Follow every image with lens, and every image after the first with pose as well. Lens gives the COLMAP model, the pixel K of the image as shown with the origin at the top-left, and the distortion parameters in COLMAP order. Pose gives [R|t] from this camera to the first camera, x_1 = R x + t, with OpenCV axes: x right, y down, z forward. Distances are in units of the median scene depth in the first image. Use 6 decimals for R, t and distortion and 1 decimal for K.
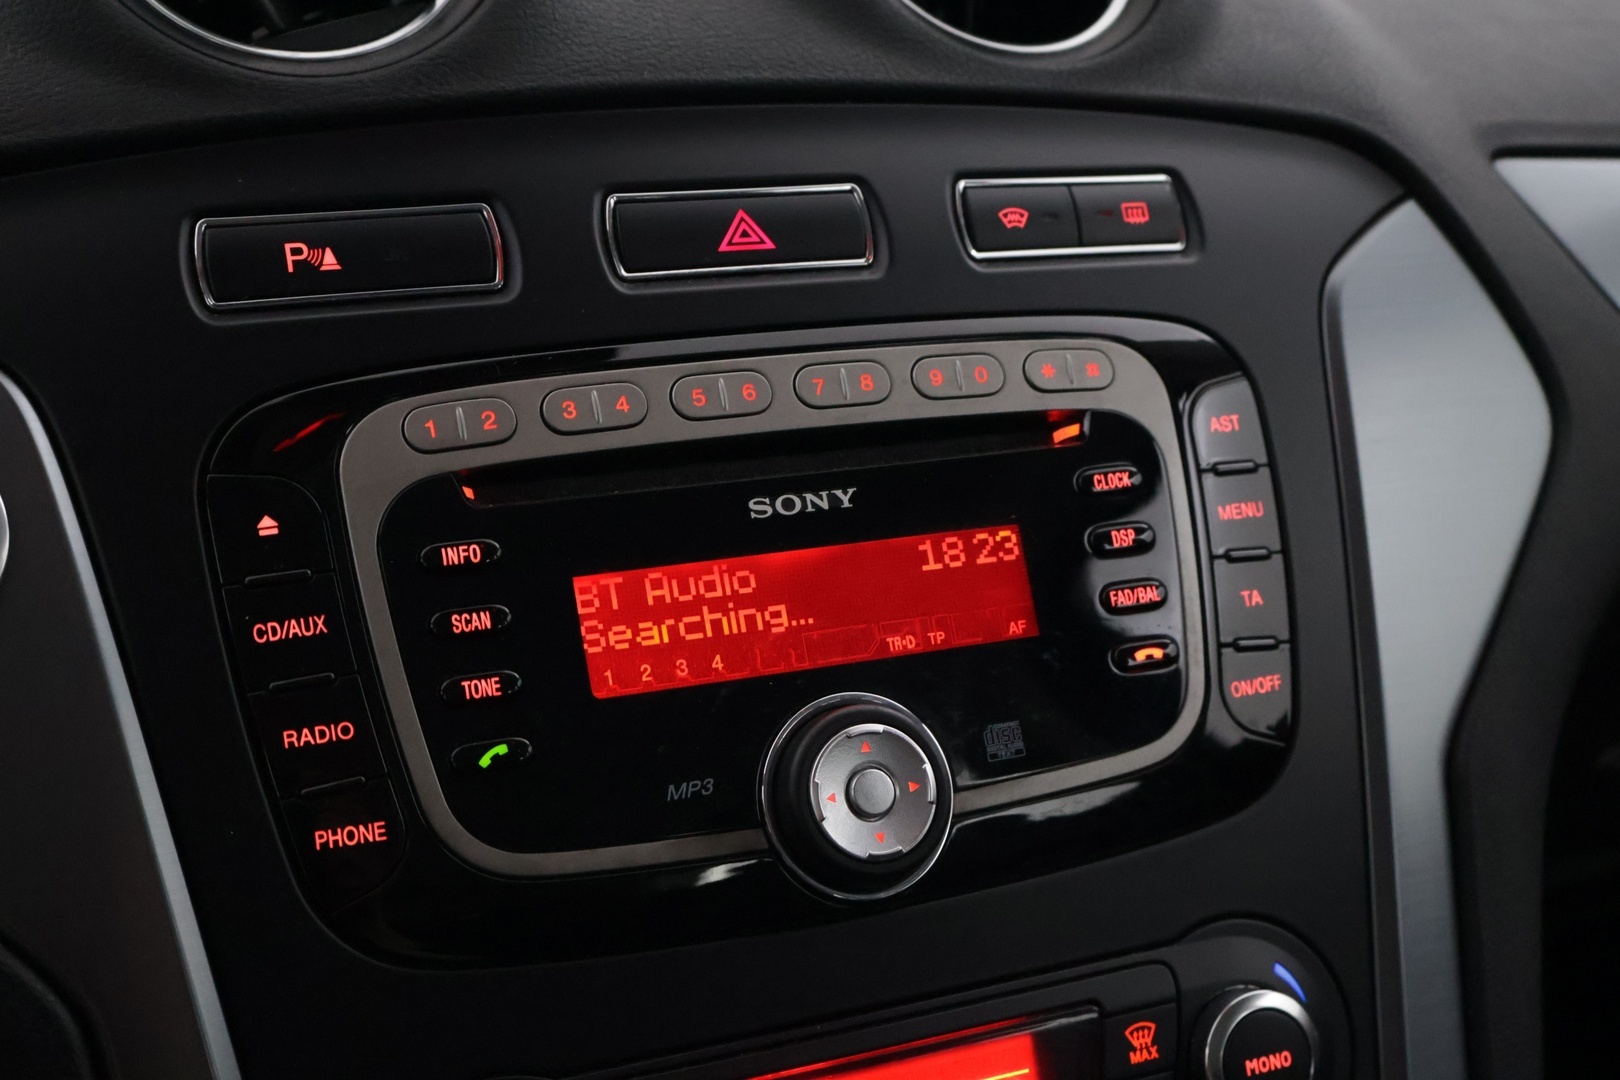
lens RADIAL K [[2228.5, 0, 817.5], [0, 2228.5, 549.3], [0, 0, 1]] dist [-0.007767, 0.000000]
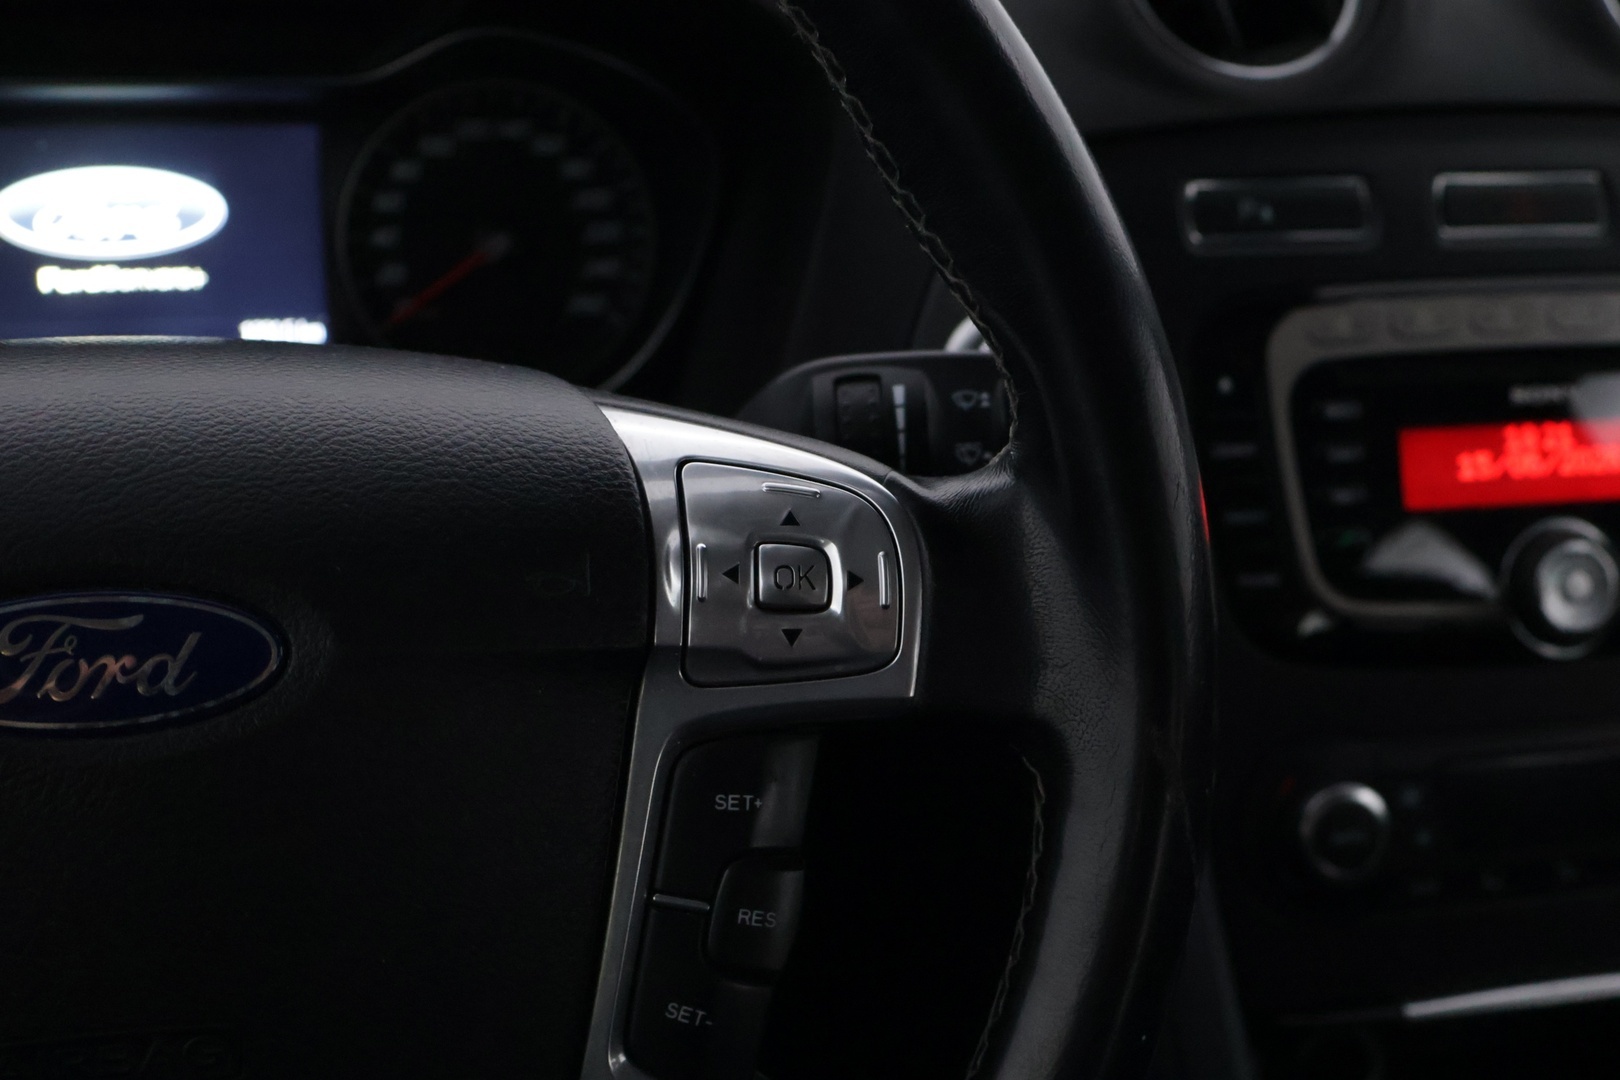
lens RADIAL K [[2035.9, 0, 805.8], [0, 2035.9, 544.4], [0, 0, 1]] dist [-0.000703, 0.000000]
pose [[0.982872, 0.110672, -0.147359, -0.299520], [-0.089503, 0.985628, 0.143269, -0.076011], [0.161097, -0.127626, 0.978652, -0.475652]]
